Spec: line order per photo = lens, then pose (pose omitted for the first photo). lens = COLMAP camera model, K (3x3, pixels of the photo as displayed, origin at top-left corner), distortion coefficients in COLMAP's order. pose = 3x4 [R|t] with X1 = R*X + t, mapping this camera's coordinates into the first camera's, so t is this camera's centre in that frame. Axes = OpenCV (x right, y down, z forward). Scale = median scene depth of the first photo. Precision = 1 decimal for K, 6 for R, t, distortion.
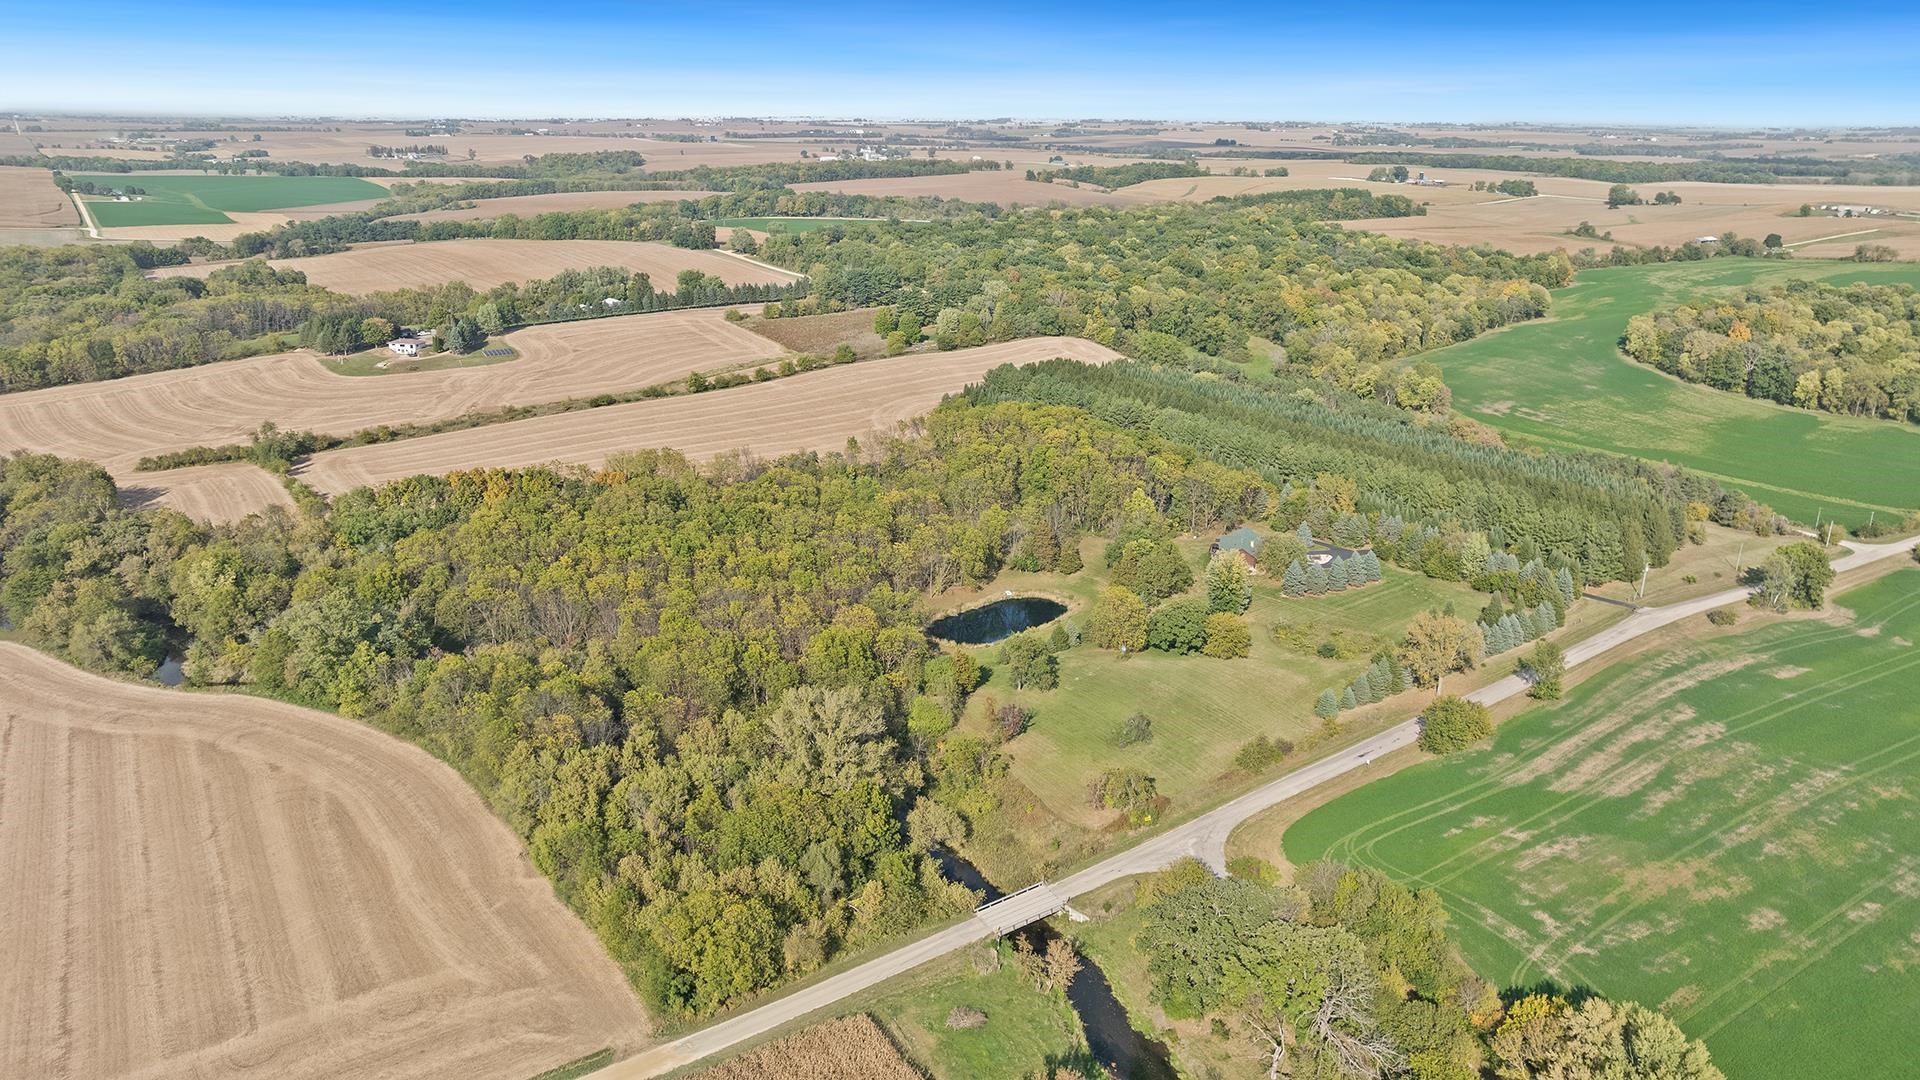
lens RADIAL K [[1345.2, 0, 963.3], [0, 1345.2, 539.7], [0, 0, 1]] dist [-0.042164, 0.040075]
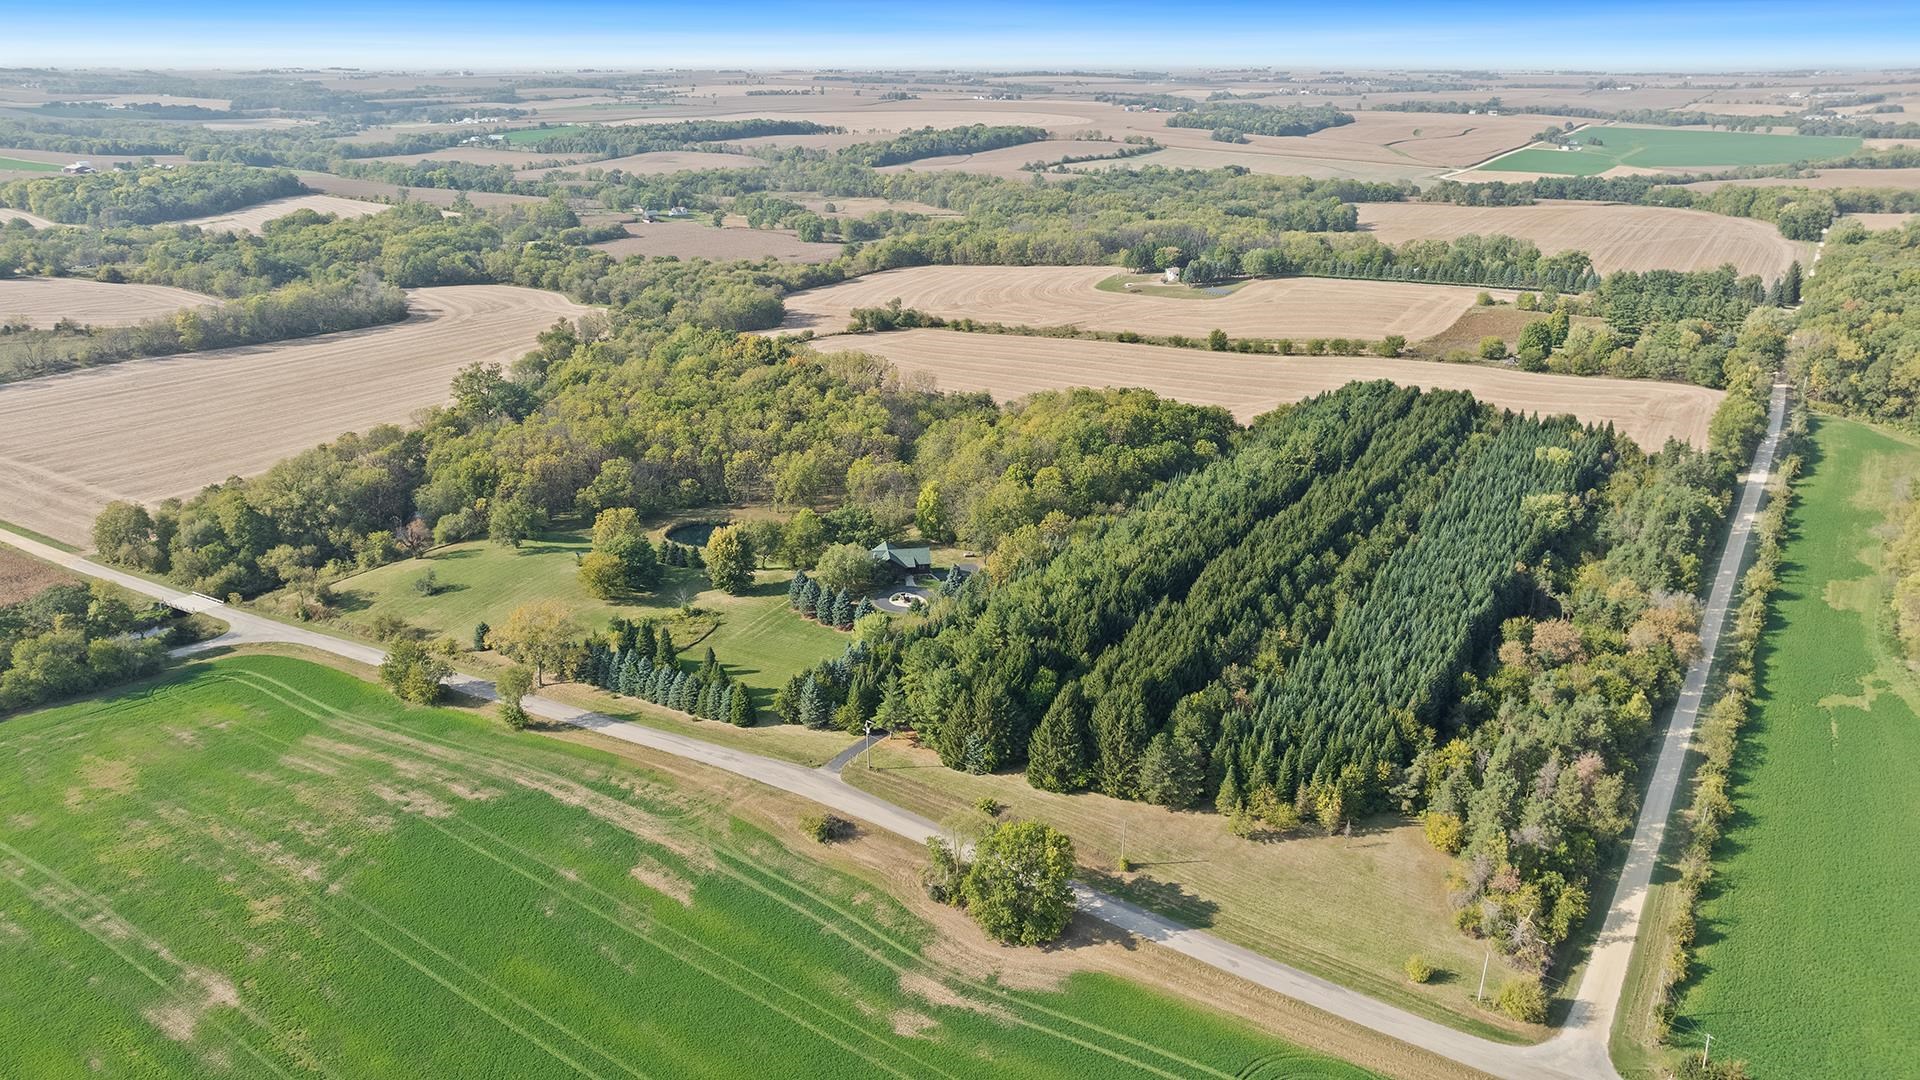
lens RADIAL K [[1345.2, 0, 955.6], [0, 1345.2, 539.3], [0, 0, 1]] dist [-0.042164, 0.040075]
pose [[0.385871, 0.303669, -0.871142, 0.972398], [-0.277694, 0.938712, 0.204219, -0.196982], [0.879767, 0.163109, 0.446548, 0.633348]]
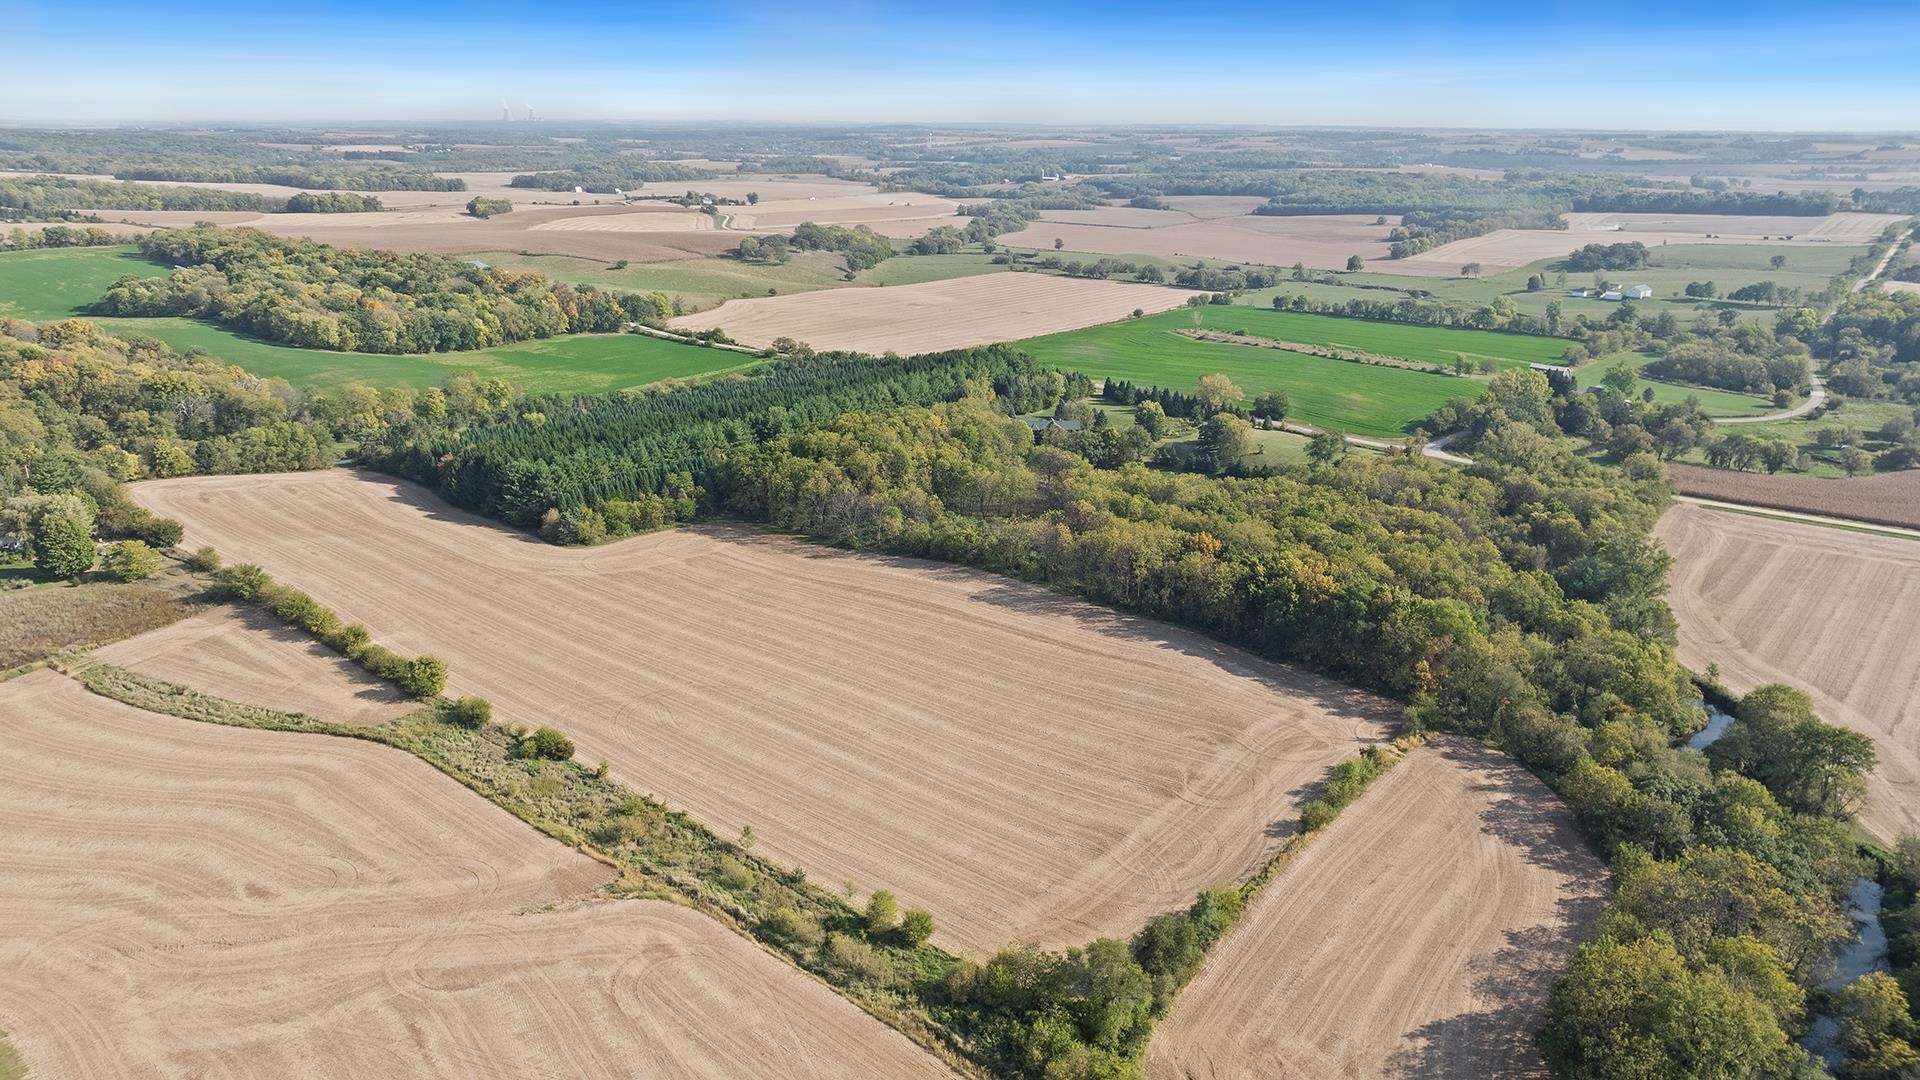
lens RADIAL K [[1345.2, 0, 963.0], [0, 1345.2, 539.1], [0, 0, 1]] dist [-0.042164, 0.040075]
pose [[-0.319777, -0.289457, 0.902196, -1.041935], [0.277807, 0.881701, 0.381348, -0.446116], [-0.905851, 0.372583, -0.201535, 1.390581]]
